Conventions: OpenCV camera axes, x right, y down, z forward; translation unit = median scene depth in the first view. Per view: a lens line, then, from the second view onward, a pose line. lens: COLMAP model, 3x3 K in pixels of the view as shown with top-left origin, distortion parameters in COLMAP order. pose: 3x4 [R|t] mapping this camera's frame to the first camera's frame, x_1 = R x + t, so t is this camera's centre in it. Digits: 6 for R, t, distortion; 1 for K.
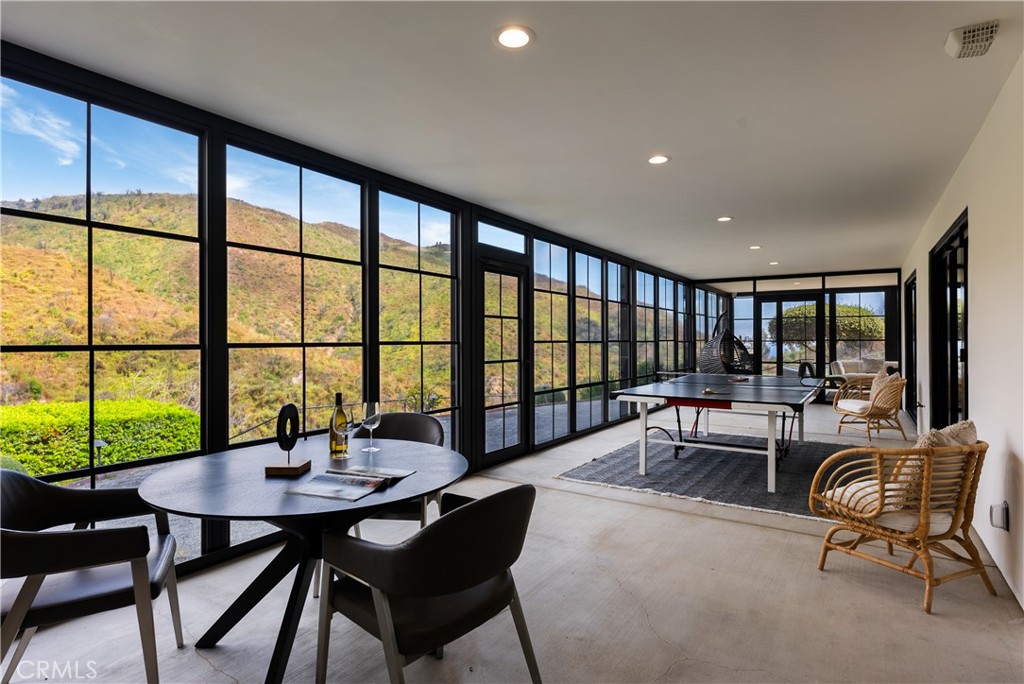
lens RADIAL K [[534.8, 0, 512.0], [0, 534.8, 342.0], [0, 0, 1]] dist [-0.004468, -0.000180]
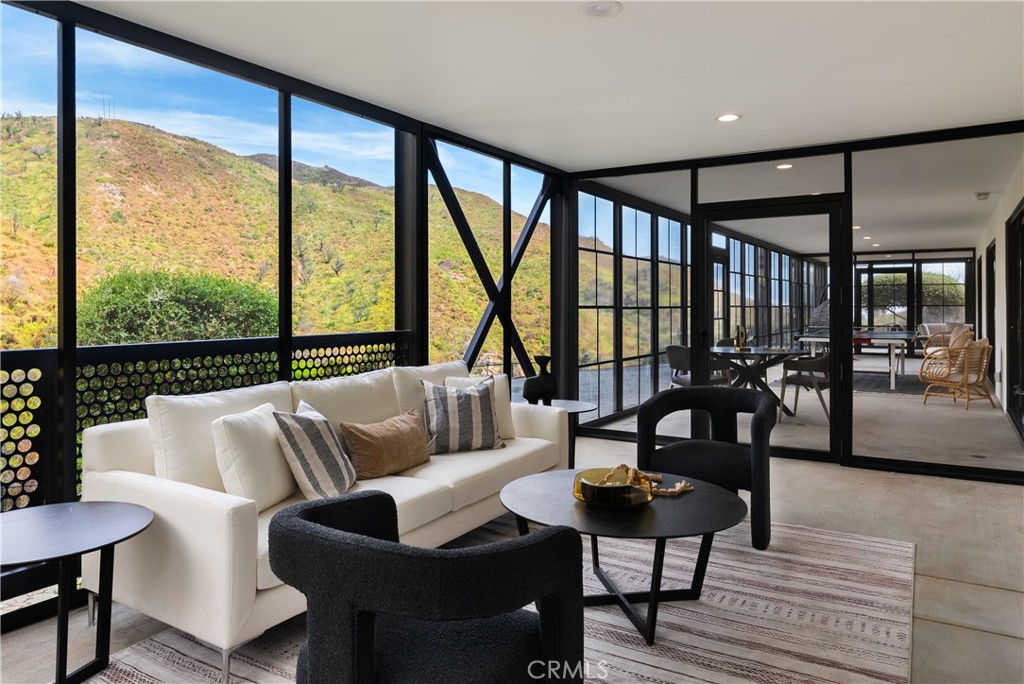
lens RADIAL K [[696.5, 0, 511.0], [0, 696.5, 315.3], [0, 0, 1]] dist [-0.001989, -0.000290]
pose [[0.999793, -0.002011, 0.020249, -0.186143], [0.001842, 0.999963, 0.008358, 0.002131], [-0.020265, -0.008319, 0.999760, -0.289035]]
